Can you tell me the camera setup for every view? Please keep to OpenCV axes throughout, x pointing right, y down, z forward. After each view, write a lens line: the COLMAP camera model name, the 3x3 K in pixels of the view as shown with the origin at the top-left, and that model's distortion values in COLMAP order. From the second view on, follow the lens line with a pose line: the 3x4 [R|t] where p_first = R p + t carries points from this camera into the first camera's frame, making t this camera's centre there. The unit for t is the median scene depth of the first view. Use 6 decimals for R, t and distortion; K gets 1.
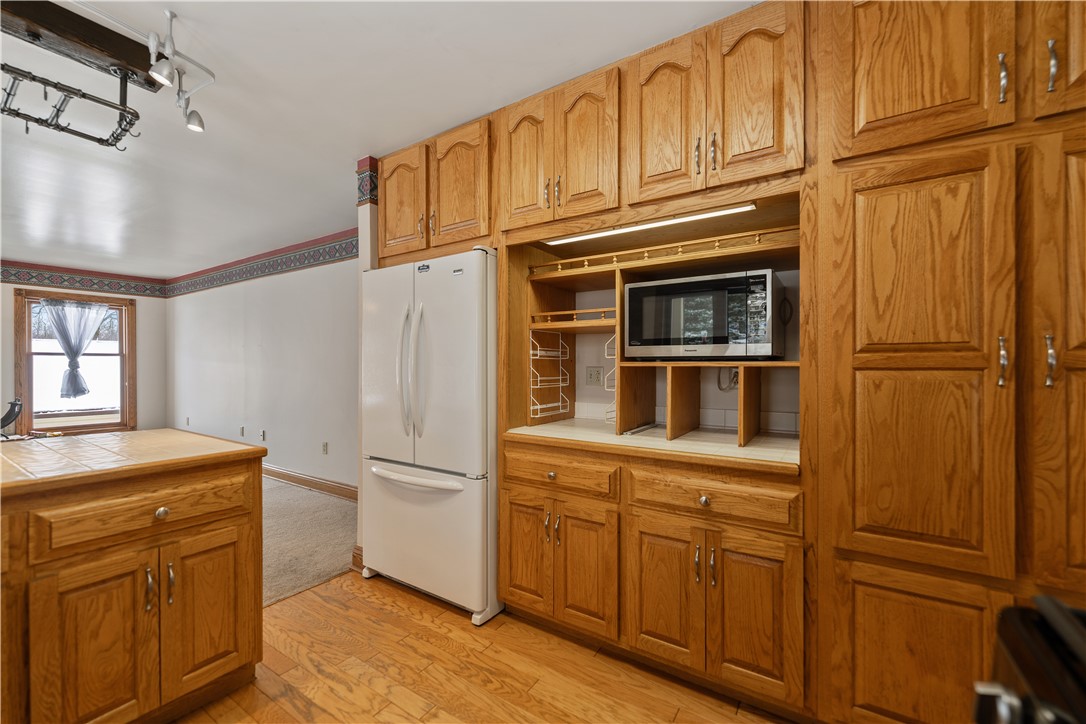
lens RADIAL K [[441.4, 0, 545.8], [0, 441.4, 365.9], [0, 0, 1]] dist [0.000326, -0.000040]
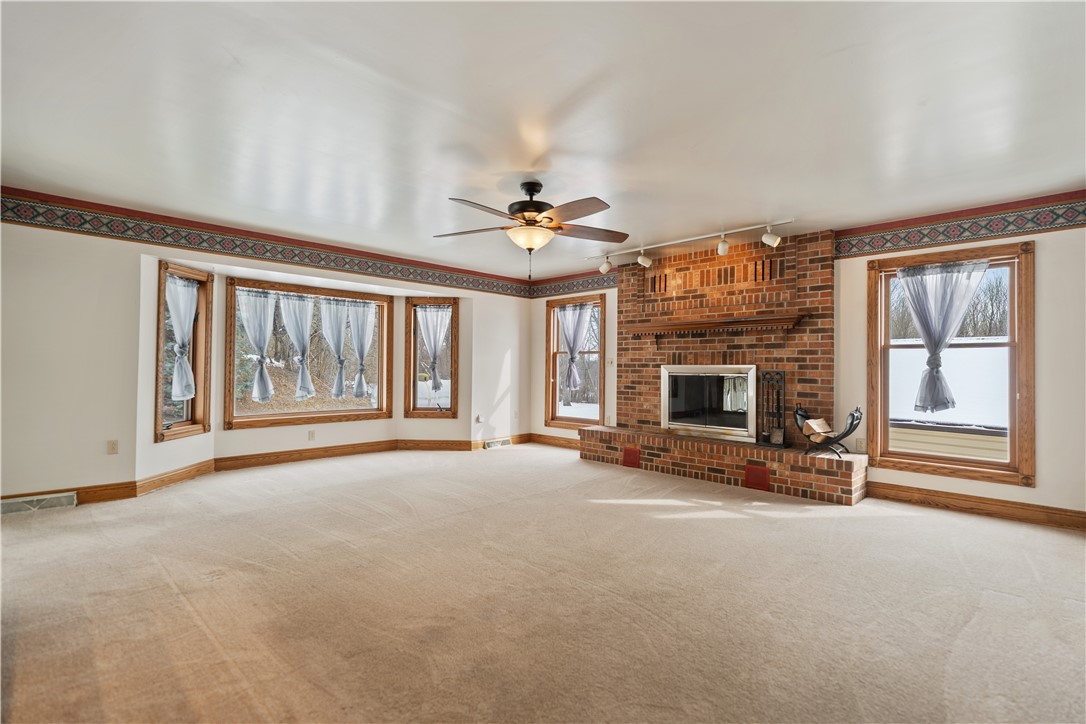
lens RADIAL K [[502.1, 0, 546.0], [0, 502.1, 359.3], [0, 0, 1]] dist [-0.000544, -0.000077]
pose [[-0.196478, -0.016544, -0.980369, -0.506867], [-0.012778, 0.999816, -0.014312, 0.024885], [0.980425, 0.009715, -0.196654, 1.268534]]
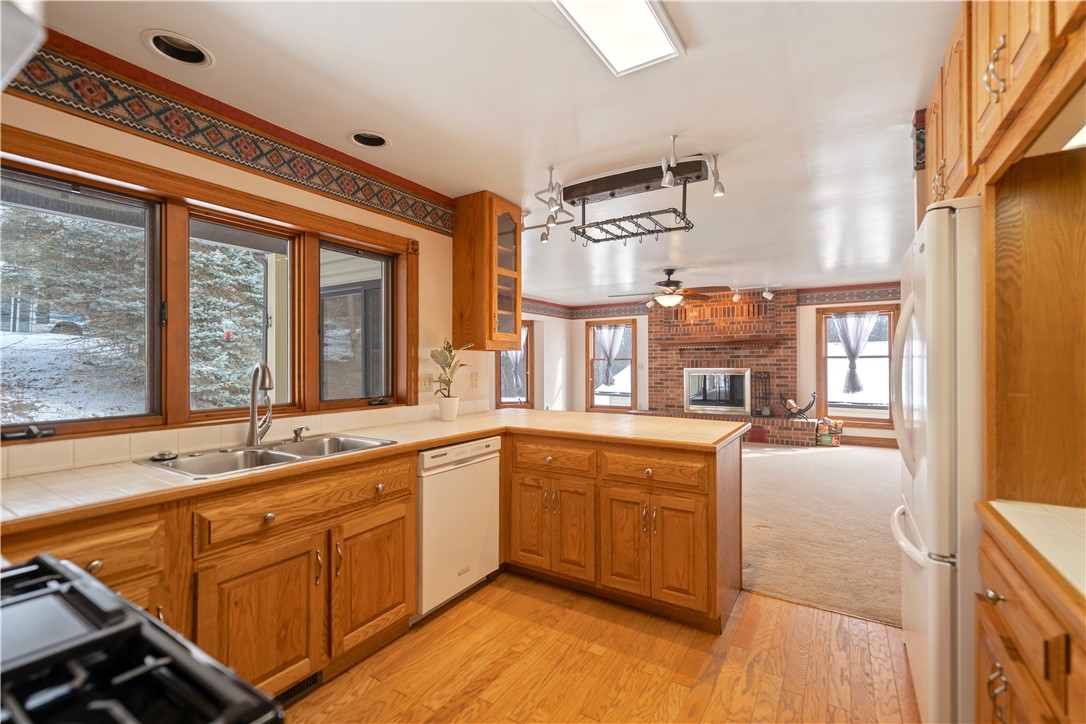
lens RADIAL K [[478.7, 0, 544.9], [0, 478.7, 359.1], [0, 0, 1]] dist [-0.000264, 0.000017]
pose [[0.018327, -0.006943, -0.999808, 0.436783], [0.001580, 0.999975, -0.006915, -0.029025], [0.999831, -0.001453, 0.018338, 0.324246]]
